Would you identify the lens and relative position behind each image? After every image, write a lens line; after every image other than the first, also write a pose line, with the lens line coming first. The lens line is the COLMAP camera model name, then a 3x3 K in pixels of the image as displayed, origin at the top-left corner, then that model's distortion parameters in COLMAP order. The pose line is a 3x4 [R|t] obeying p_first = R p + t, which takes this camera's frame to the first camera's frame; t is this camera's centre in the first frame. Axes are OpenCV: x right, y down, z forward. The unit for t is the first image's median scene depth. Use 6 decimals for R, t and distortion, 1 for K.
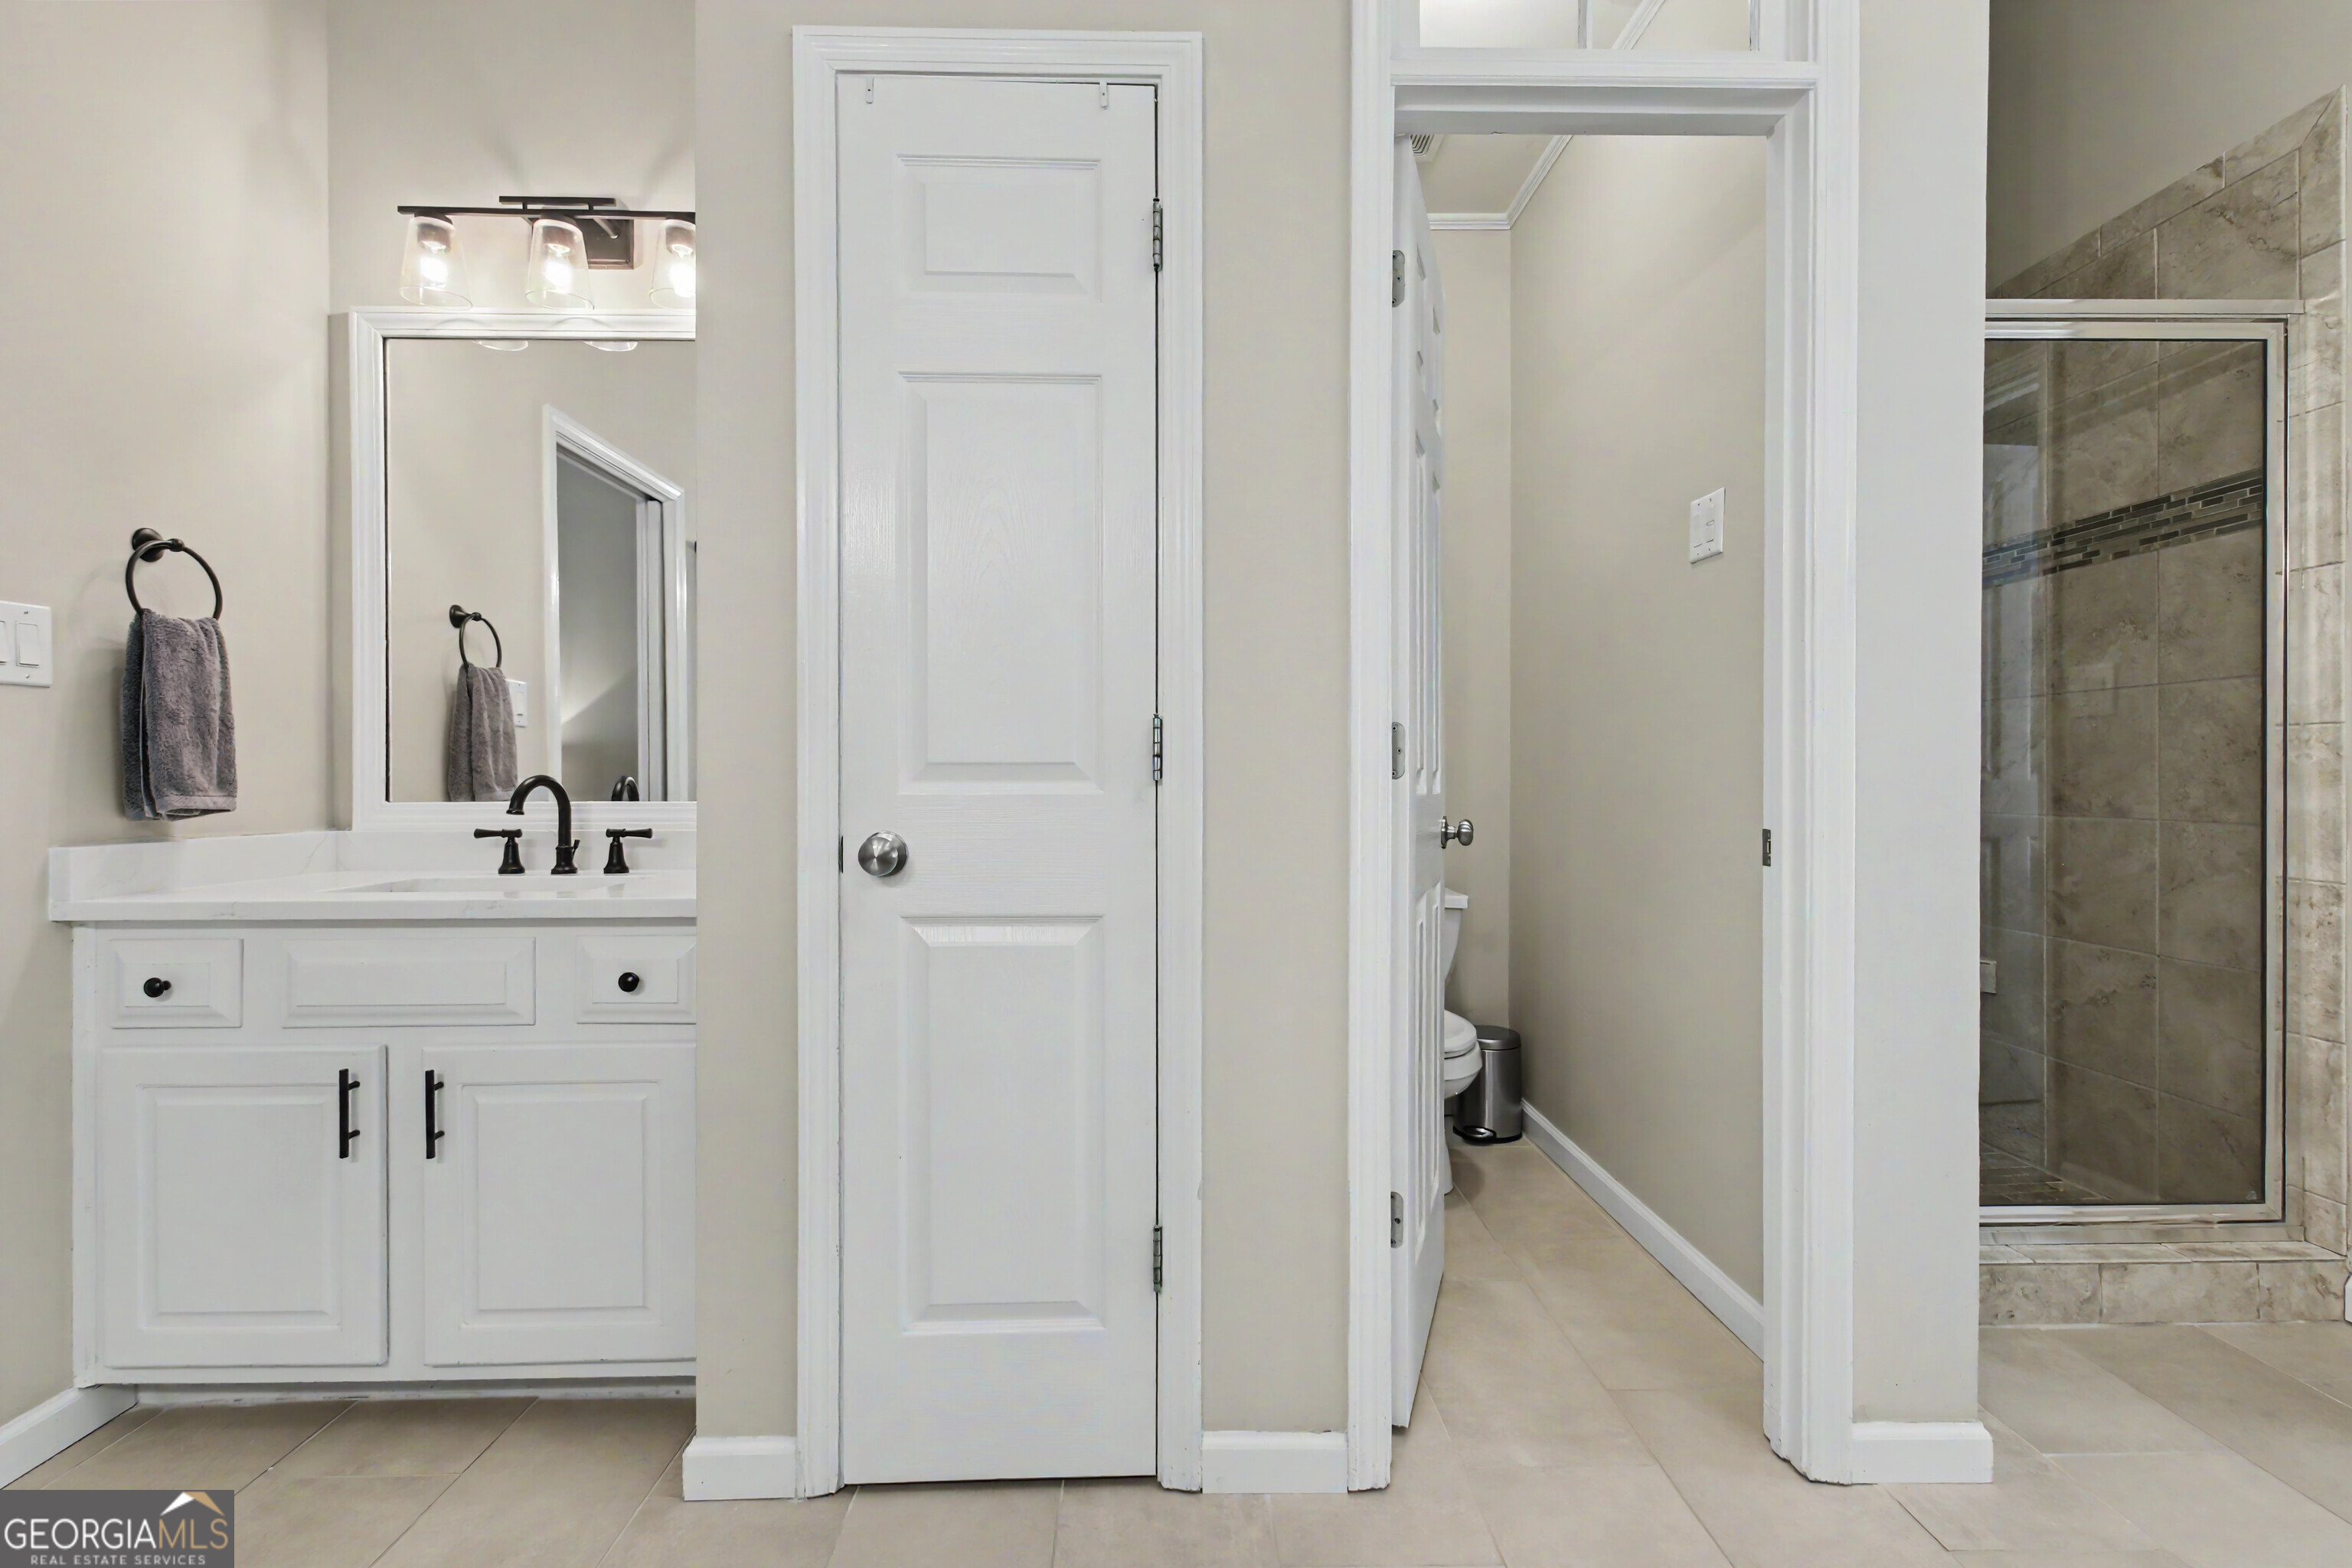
lens RADIAL K [[1082.4, 0, 1112.2], [0, 1082.4, 783.9], [0, 0, 1]] dist [-0.000251, 0.000346]
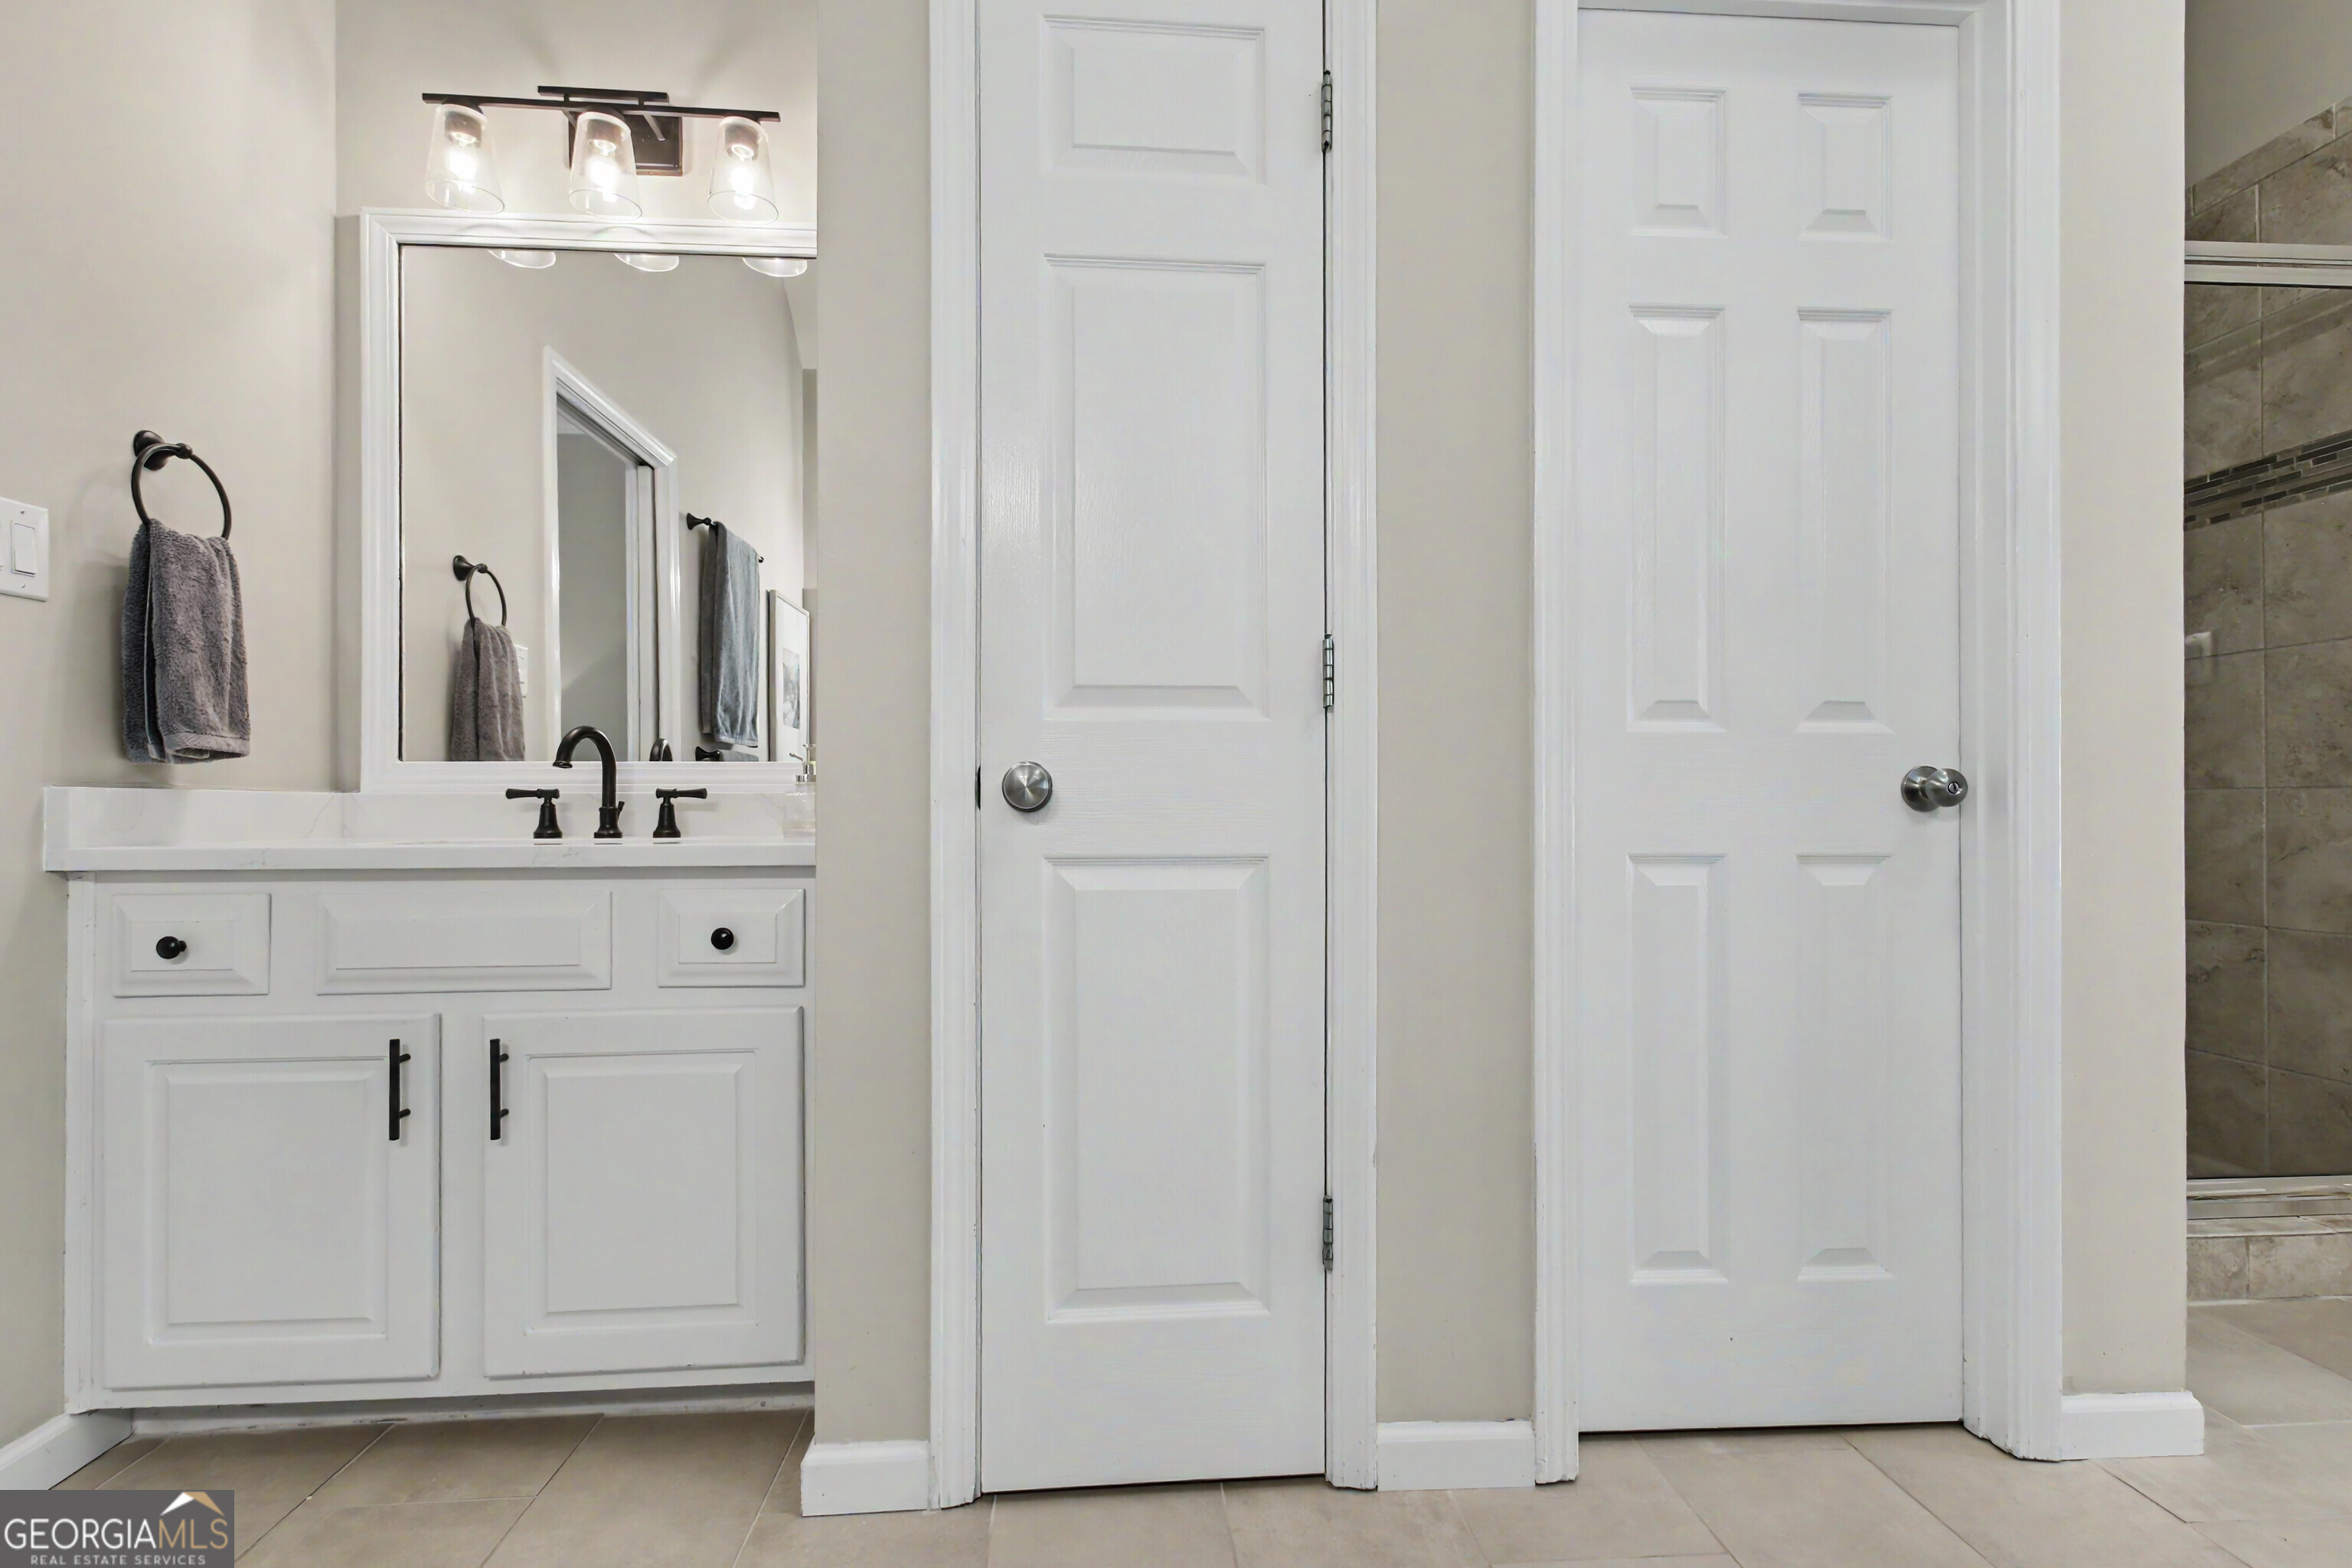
lens RADIAL K [[1140.2, 0, 1178.1], [0, 1140.2, 773.6], [0, 0, 1]] dist [0.002561, -0.000915]
pose [[0.998742, 0.000588, 0.050133, -0.100807], [-0.000184, 0.999967, -0.008080, 0.046196], [-0.050136, 0.008061, 0.998710, 0.035142]]
